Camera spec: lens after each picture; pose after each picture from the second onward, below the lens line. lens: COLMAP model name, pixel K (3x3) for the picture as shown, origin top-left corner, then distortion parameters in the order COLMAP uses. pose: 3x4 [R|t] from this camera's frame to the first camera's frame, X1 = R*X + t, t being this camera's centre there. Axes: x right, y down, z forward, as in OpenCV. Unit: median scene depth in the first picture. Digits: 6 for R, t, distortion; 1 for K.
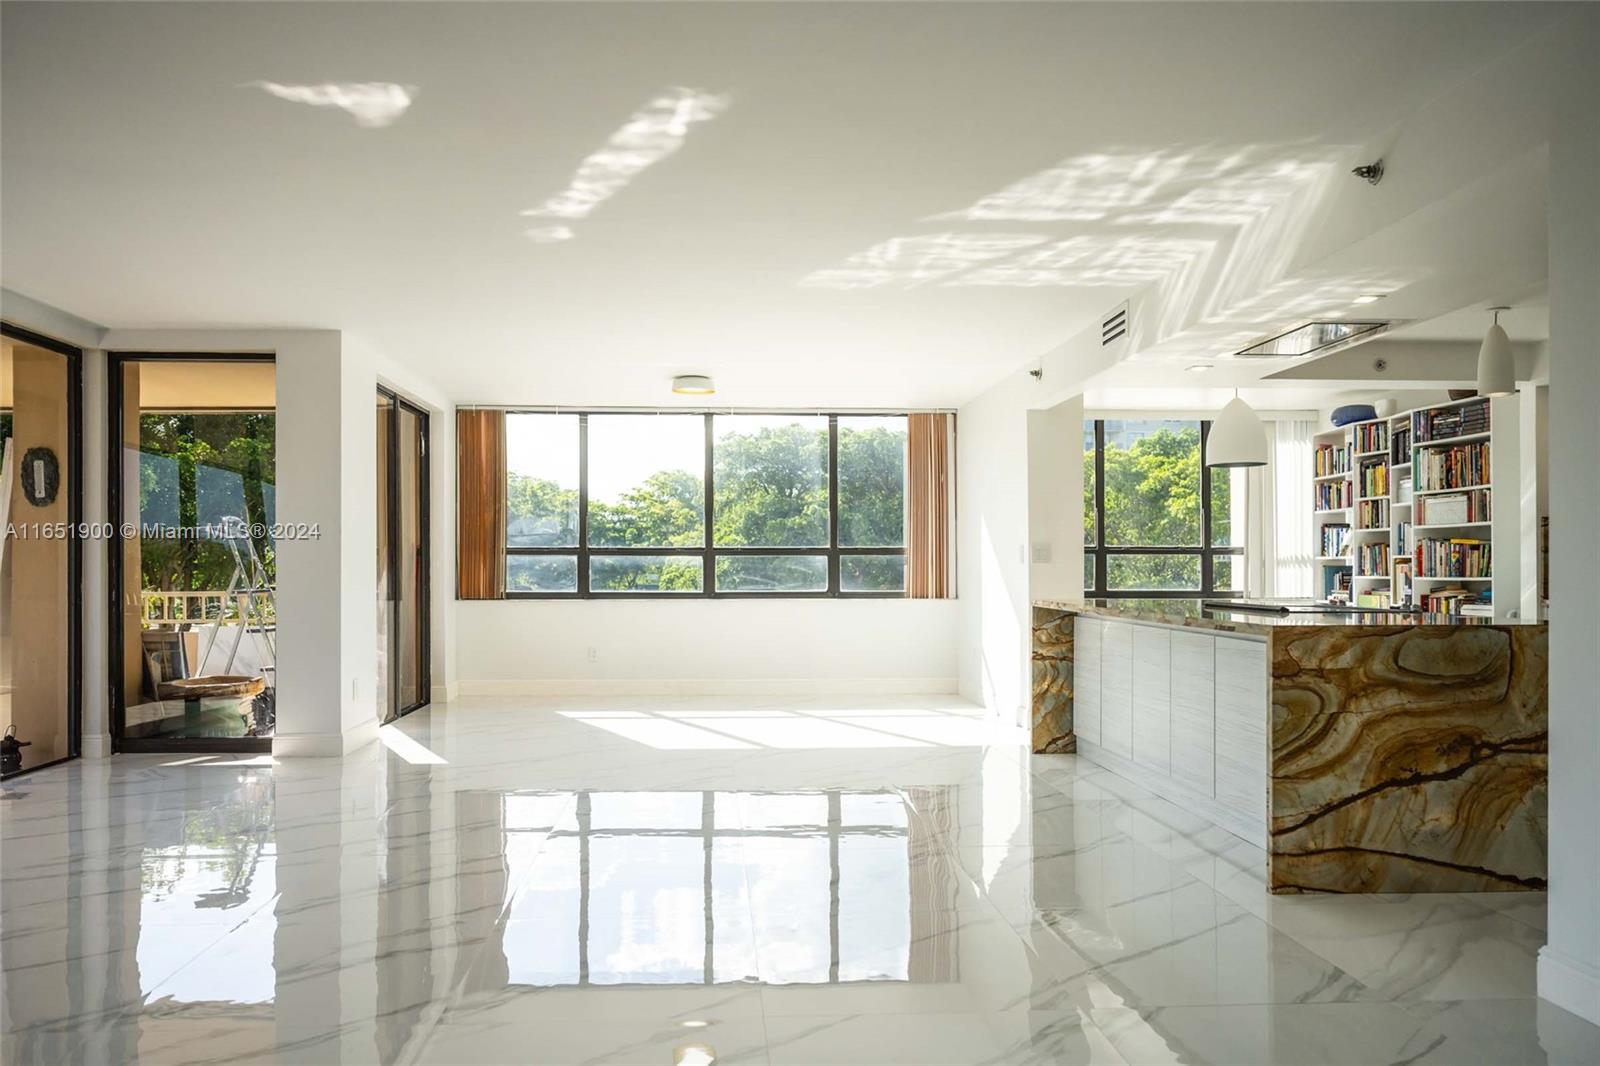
lens RADIAL K [[1077.9, 0, 763.6], [0, 1077.9, 565.7], [0, 0, 1]] dist [0.000335, -0.000193]
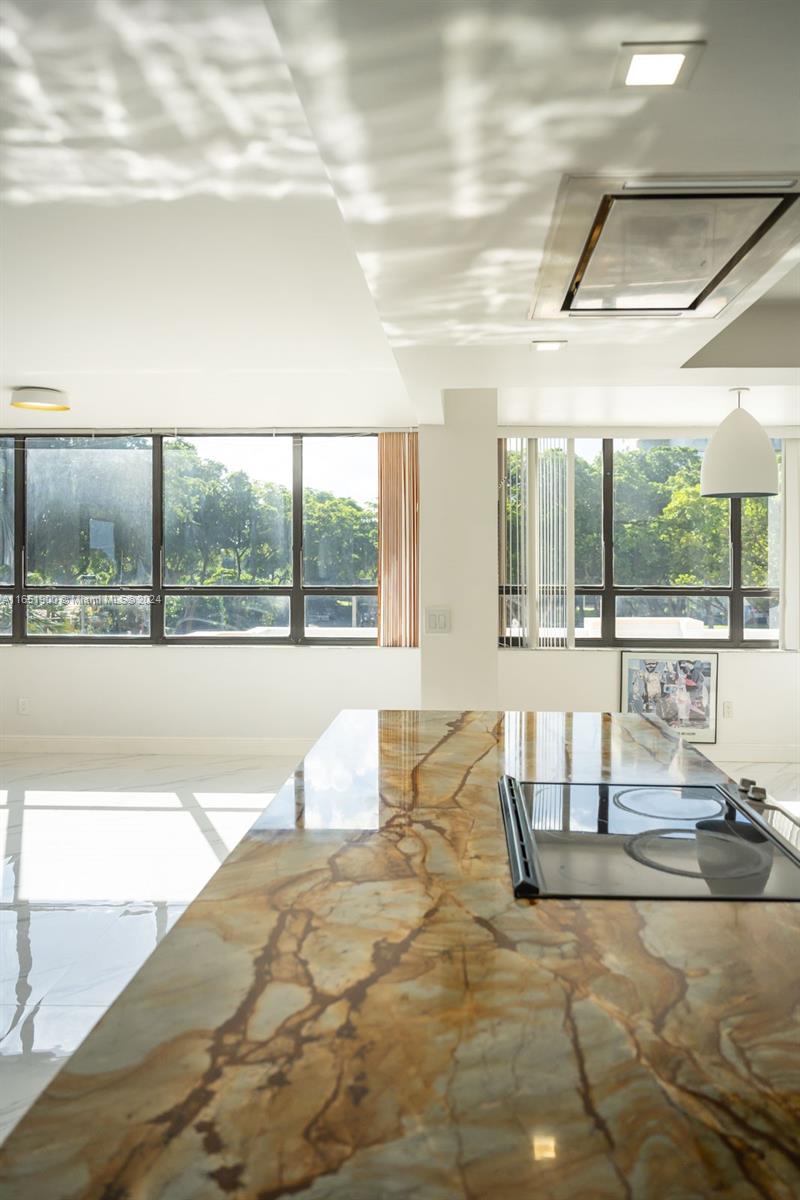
lens RADIAL K [[832.9, 0, 438.3], [0, 832.9, 563.6], [0, 0, 1]] dist [-0.000454, -0.000658]
pose [[0.996991, 0.002676, -0.077465, 0.291147], [-0.001911, 0.999949, 0.009947, -0.053502], [0.077488, -0.009770, 0.996945, 0.418215]]
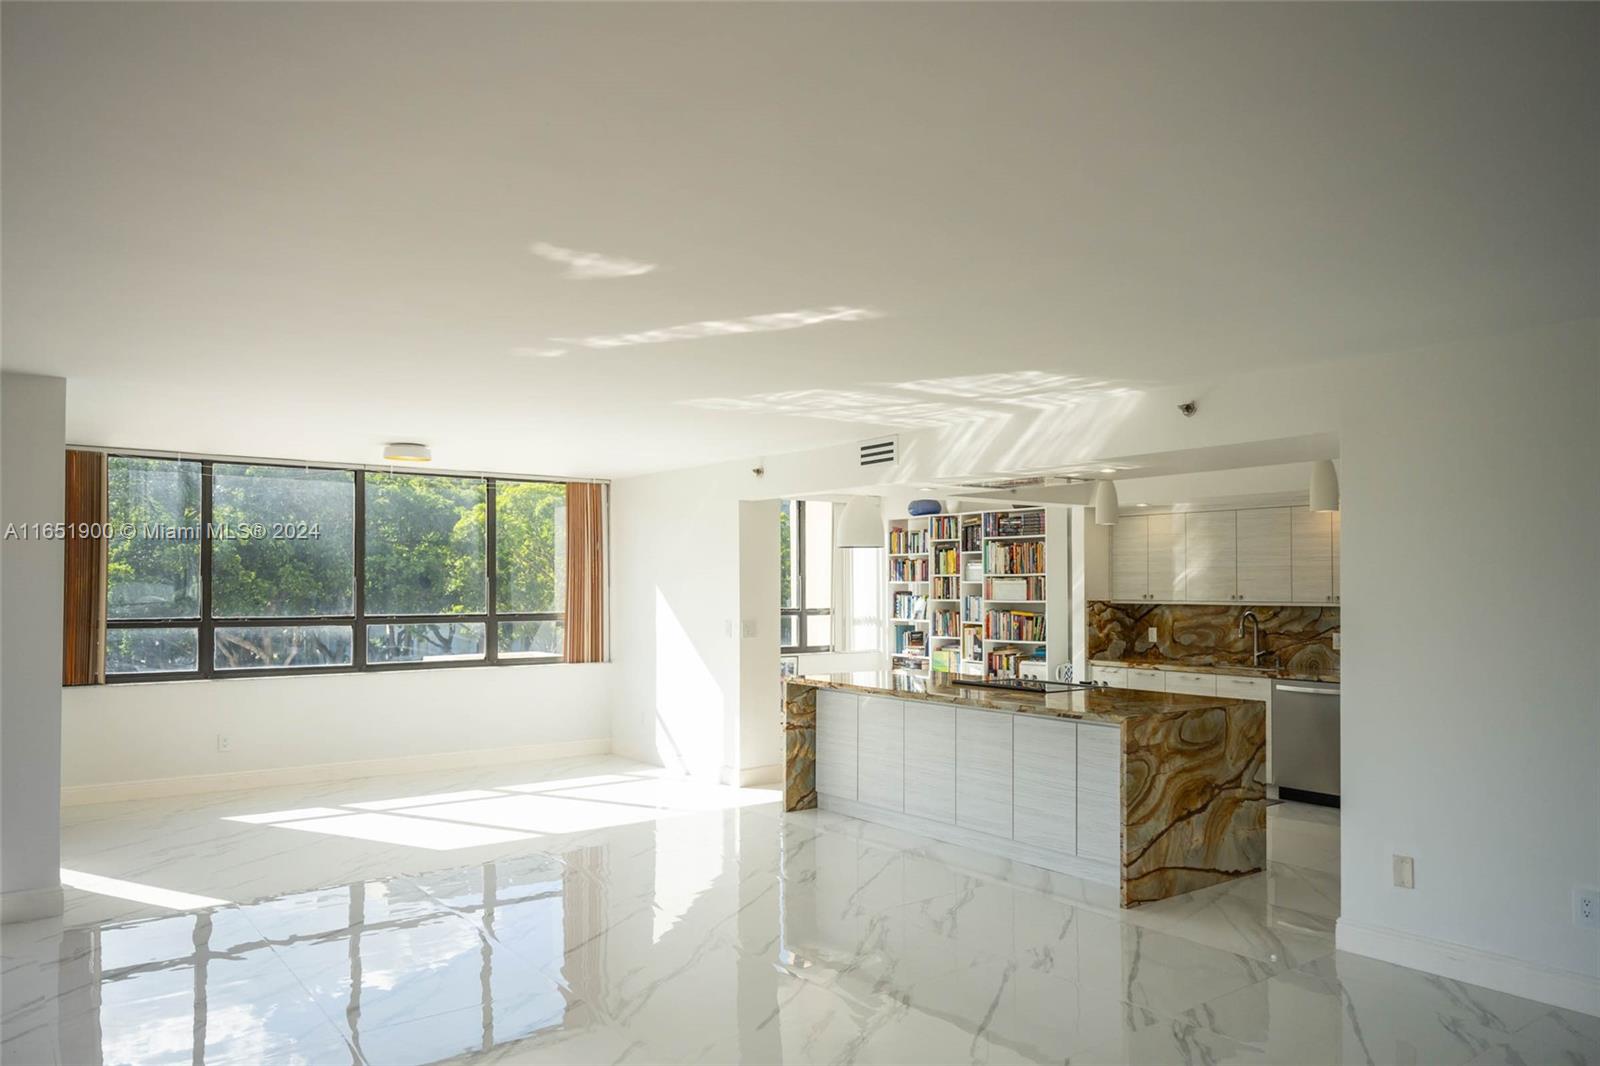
lens RADIAL K [[1095.9, 0, 794.7], [0, 1095.9, 568.8], [0, 0, 1]] dist [-0.002587, 0.000368]
pose [[0.833730, 0.009727, 0.552087, -0.320780], [-0.001752, 0.999886, -0.014970, -0.054680], [-0.552170, 0.011513, 0.833652, 0.020871]]
